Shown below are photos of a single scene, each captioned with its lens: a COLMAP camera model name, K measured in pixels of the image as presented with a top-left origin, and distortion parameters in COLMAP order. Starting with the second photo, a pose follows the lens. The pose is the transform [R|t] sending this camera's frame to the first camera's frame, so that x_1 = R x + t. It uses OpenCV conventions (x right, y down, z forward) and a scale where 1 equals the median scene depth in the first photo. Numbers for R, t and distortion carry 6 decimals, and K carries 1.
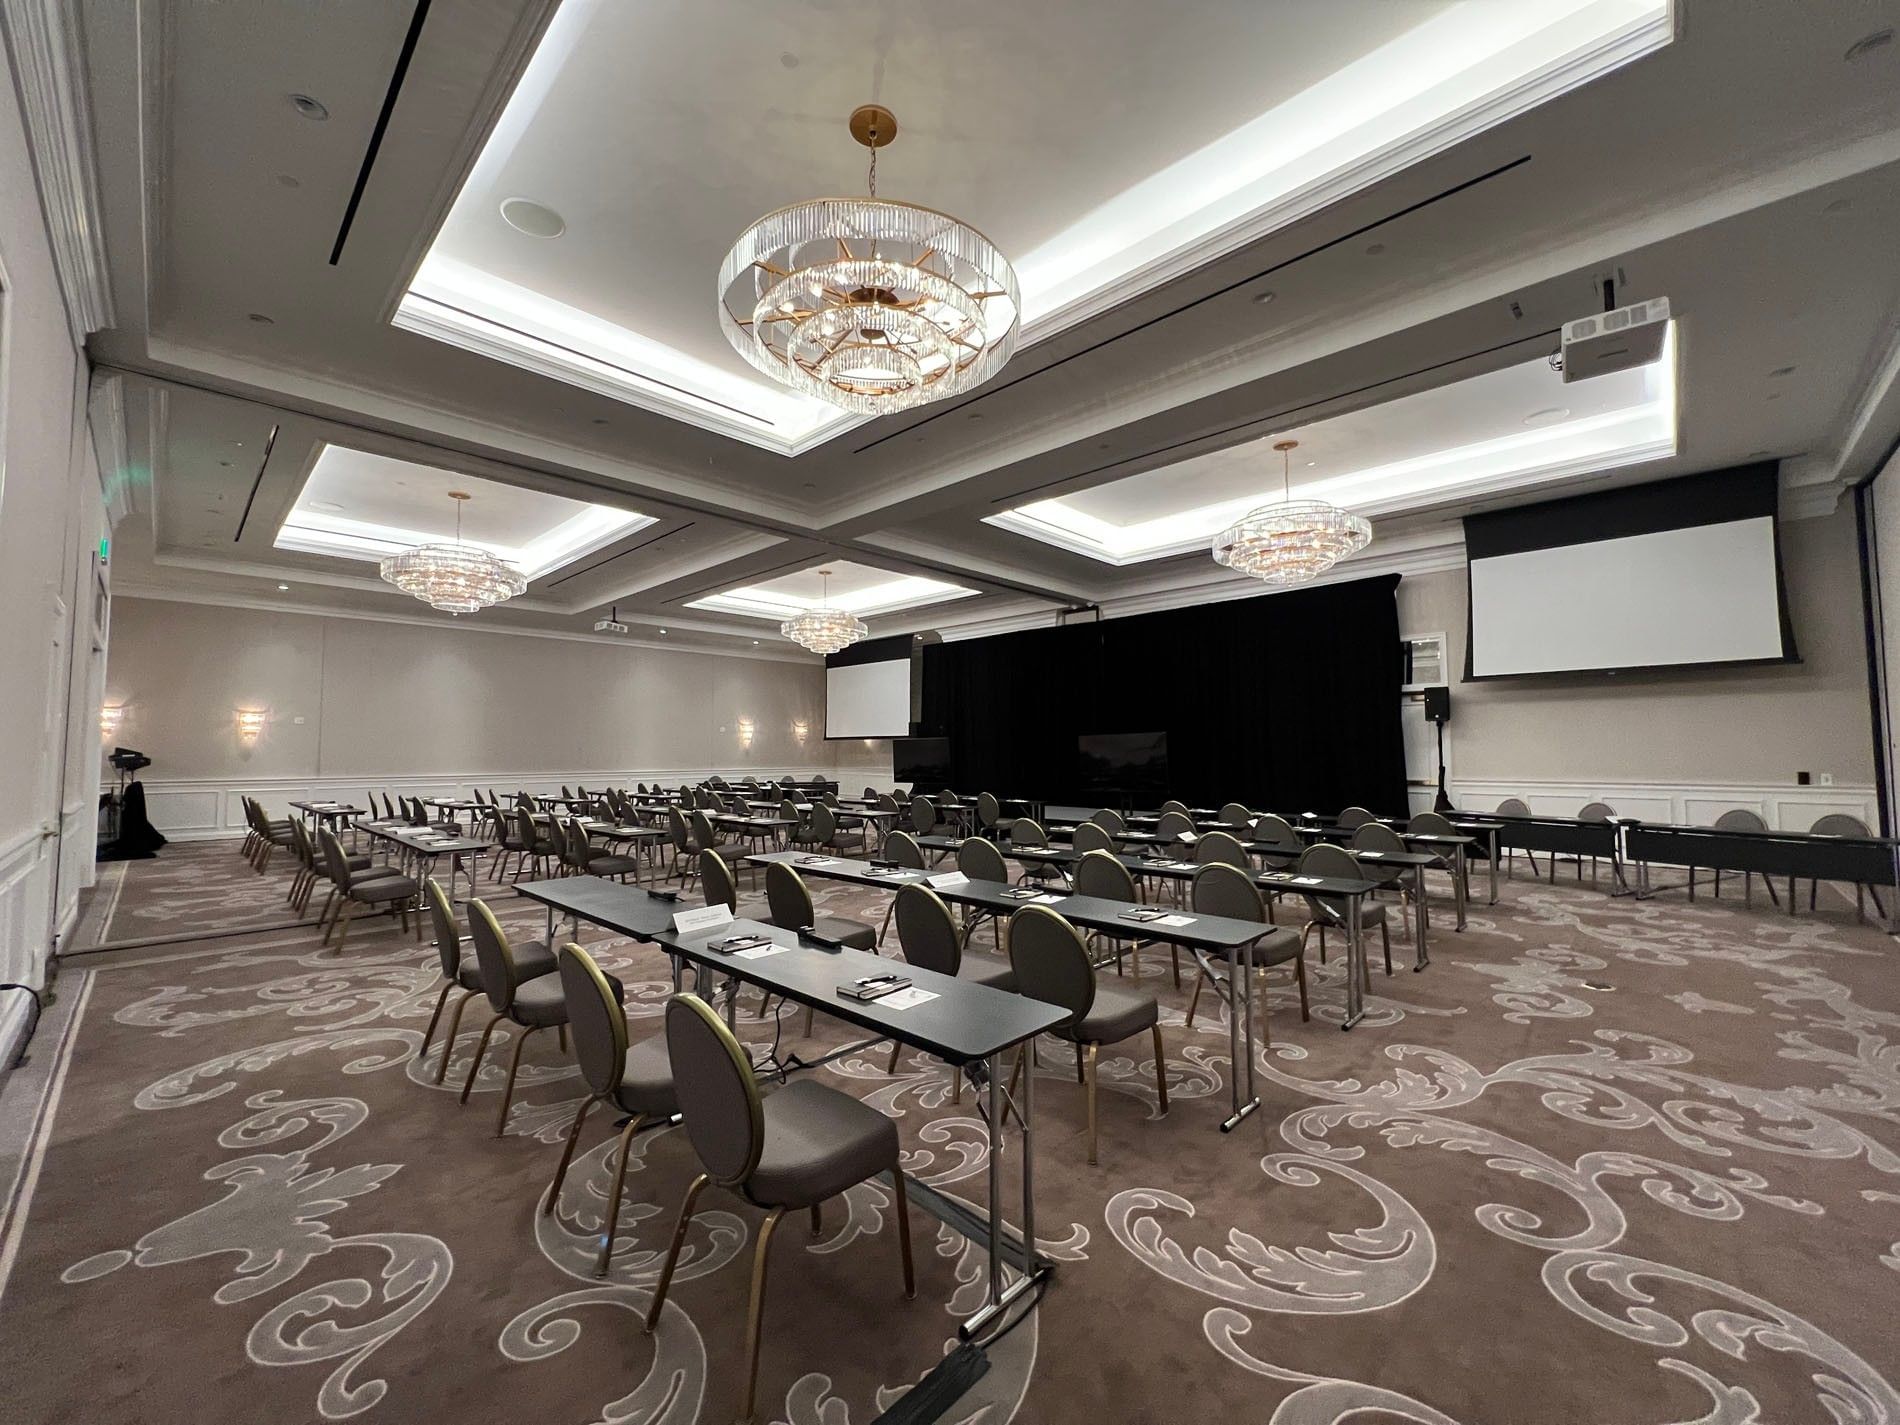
lens RADIAL K [[730.7, 0, 950.0], [0, 730.7, 712.5], [0, 0, 1]] dist [0.021482, 0.003746]
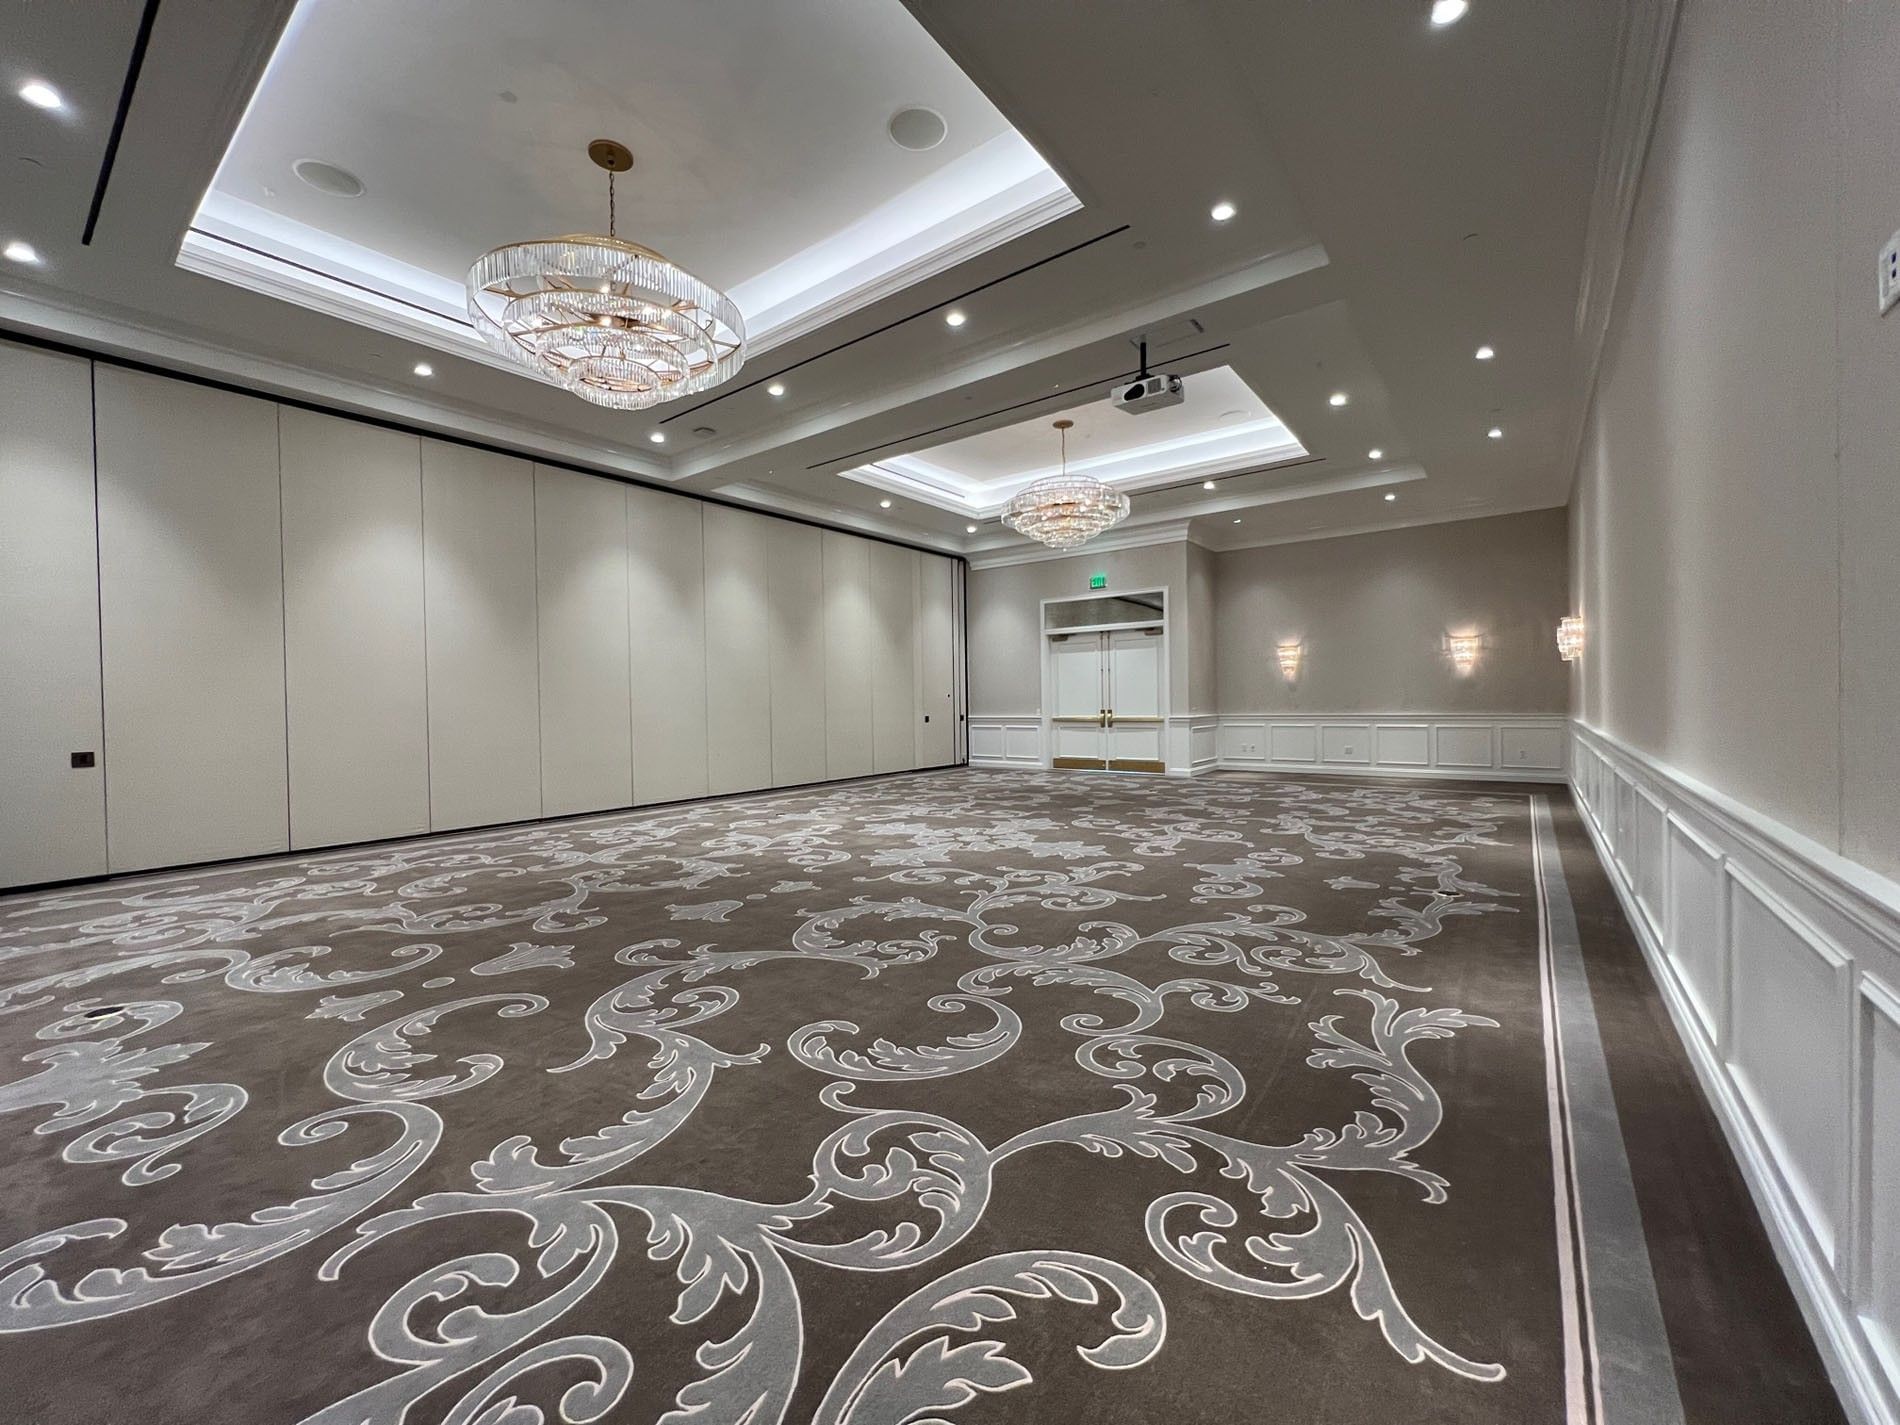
lens RADIAL K [[730.7, 0, 950.0], [0, 730.7, 712.5], [0, 0, 1]] dist [0.021482, 0.003746]
pose [[0.994807, -0.013549, 0.100873, 0.279802], [0.005743, 0.996993, 0.077273, -0.012512], [-0.101617, -0.076293, 0.991894, -0.238695]]
